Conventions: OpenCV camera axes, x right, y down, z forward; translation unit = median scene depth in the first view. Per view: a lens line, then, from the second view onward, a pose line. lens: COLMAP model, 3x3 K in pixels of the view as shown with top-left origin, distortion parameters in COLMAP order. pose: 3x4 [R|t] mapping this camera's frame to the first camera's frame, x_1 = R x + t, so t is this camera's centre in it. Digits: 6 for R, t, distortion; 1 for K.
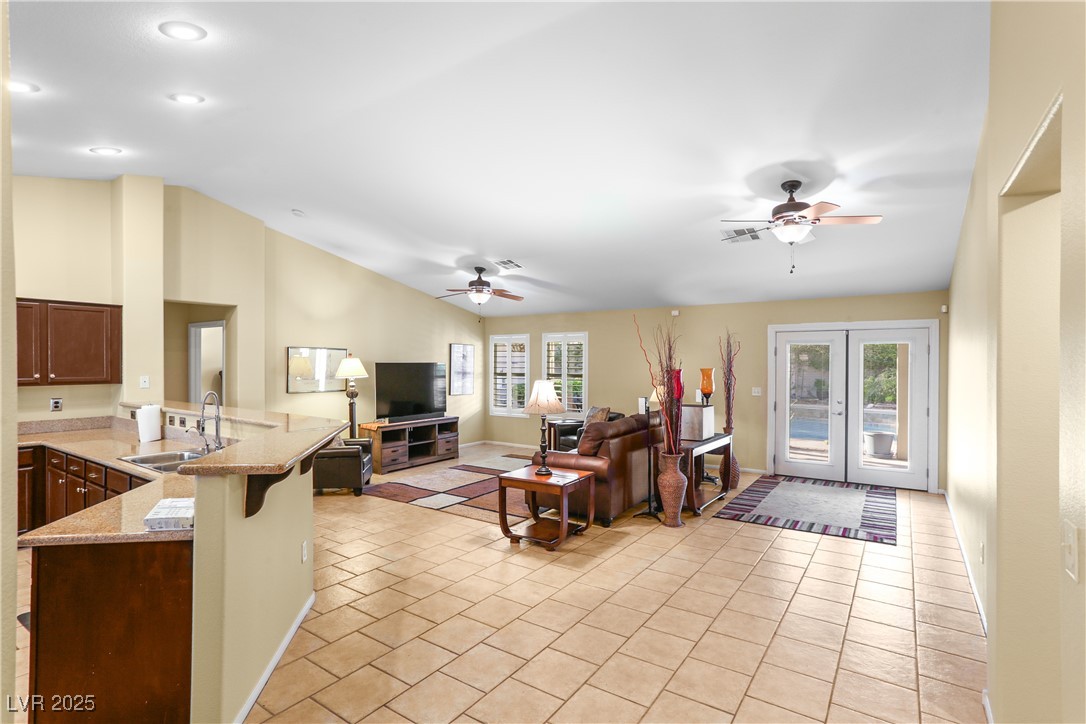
lens RADIAL K [[532.2, 0, 542.0], [0, 532.2, 367.3], [0, 0, 1]] dist [-0.061543, 0.047484]
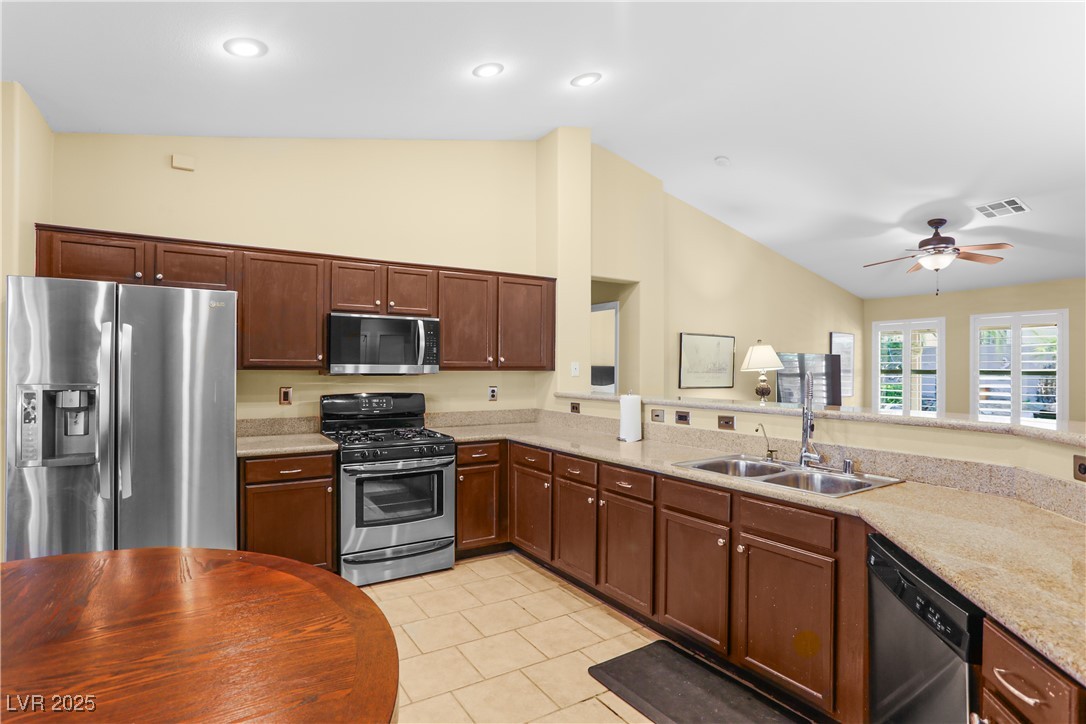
lens RADIAL K [[546.1, 0, 541.5], [0, 546.1, 366.6], [0, 0, 1]] dist [-0.062942, 0.053683]
pose [[0.921599, 0.000646, -0.388142, -0.447704], [-0.005907, 0.999906, -0.012362, 0.033417], [0.388097, 0.013685, 0.921517, 0.162008]]
